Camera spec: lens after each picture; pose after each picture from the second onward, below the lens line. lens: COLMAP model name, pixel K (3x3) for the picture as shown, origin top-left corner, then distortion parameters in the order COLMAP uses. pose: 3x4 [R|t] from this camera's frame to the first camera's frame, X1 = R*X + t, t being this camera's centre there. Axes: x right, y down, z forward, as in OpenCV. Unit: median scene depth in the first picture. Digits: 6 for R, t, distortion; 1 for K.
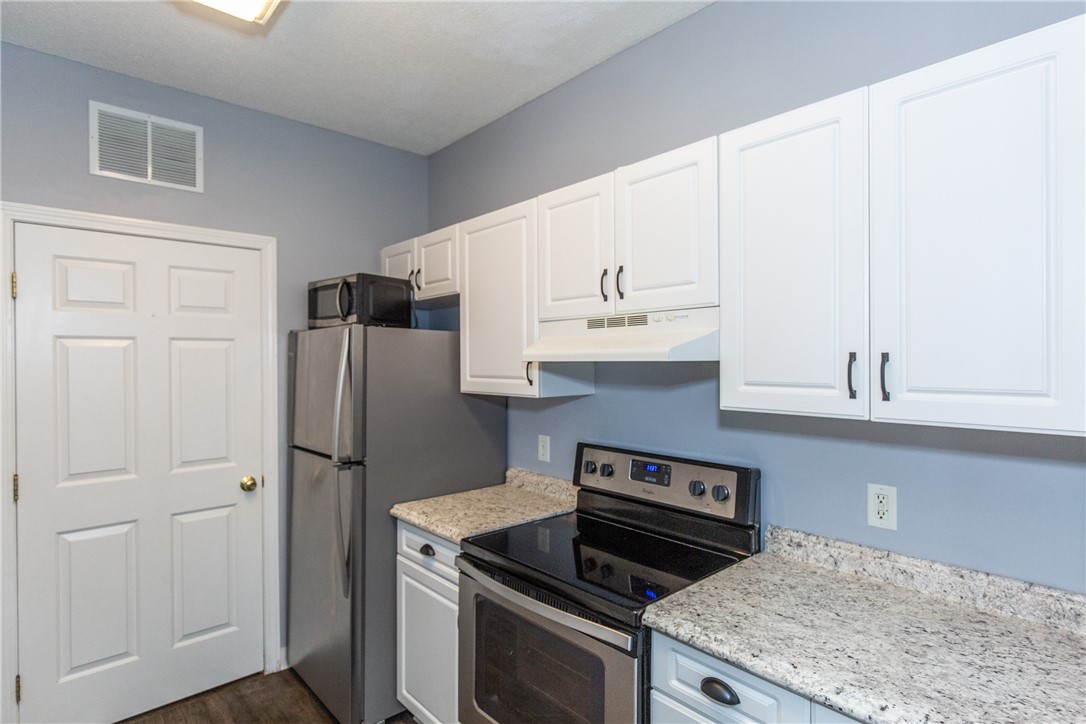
lens RADIAL K [[556.0, 0, 546.3], [0, 556.0, 361.5], [0, 0, 1]] dist [-0.000850, 0.000273]
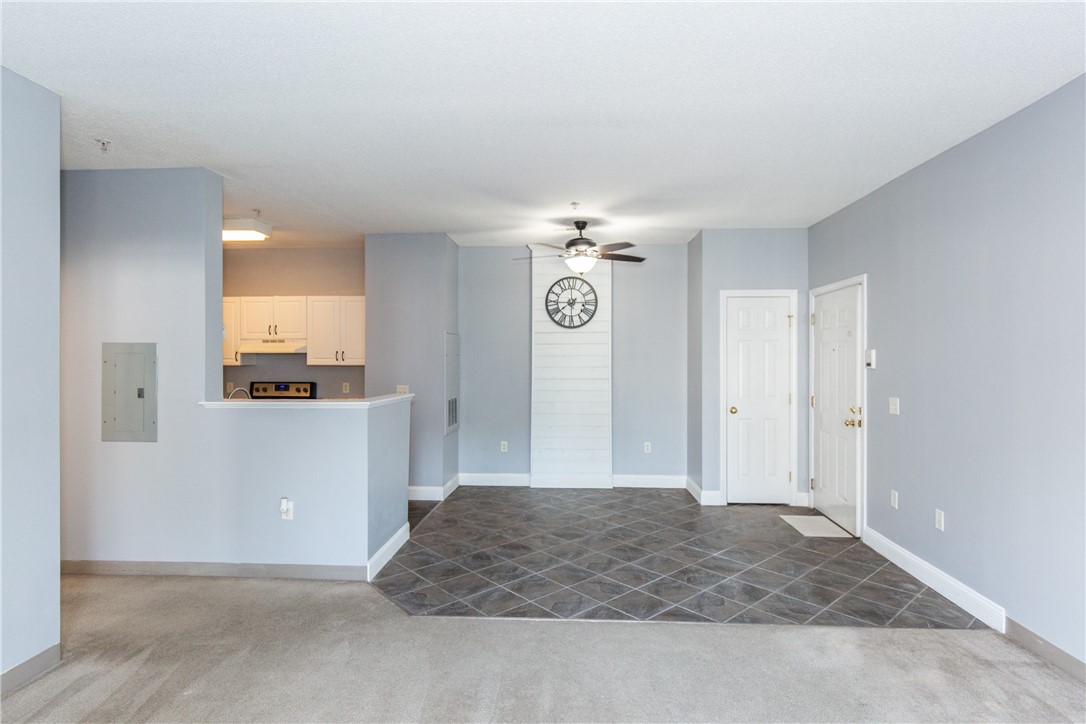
lens RADIAL K [[560.7, 0, 546.7], [0, 560.7, 358.3], [0, 0, 1]] dist [0.000171, -0.000113]
pose [[0.714134, 0.006687, 0.699977, -0.918499], [-0.001811, 0.999969, -0.007705, 0.047845], [-0.700007, 0.004235, 0.714124, -2.216777]]
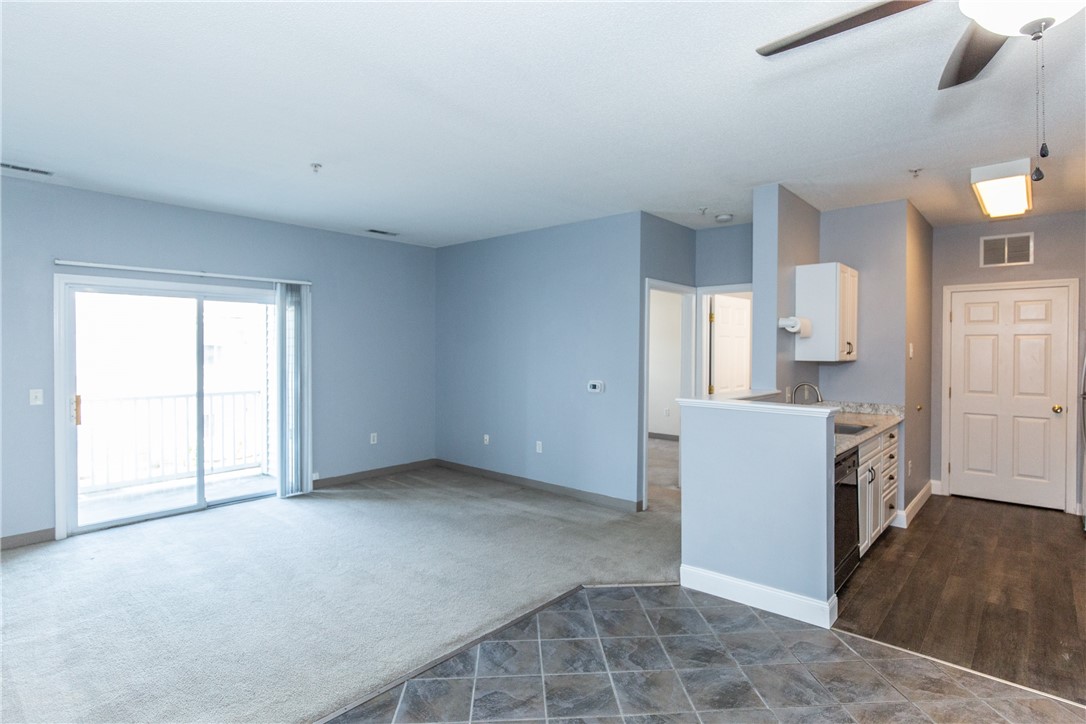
lens RADIAL K [[555.8, 0, 547.1], [0, 555.8, 354.4], [0, 0, 1]] dist [-0.001710, -0.000090]
pose [[0.109528, 0.017616, -0.993828, 1.453714], [-0.007594, 0.999829, 0.016886, 0.014001], [0.993955, 0.005698, 0.109643, -1.193692]]
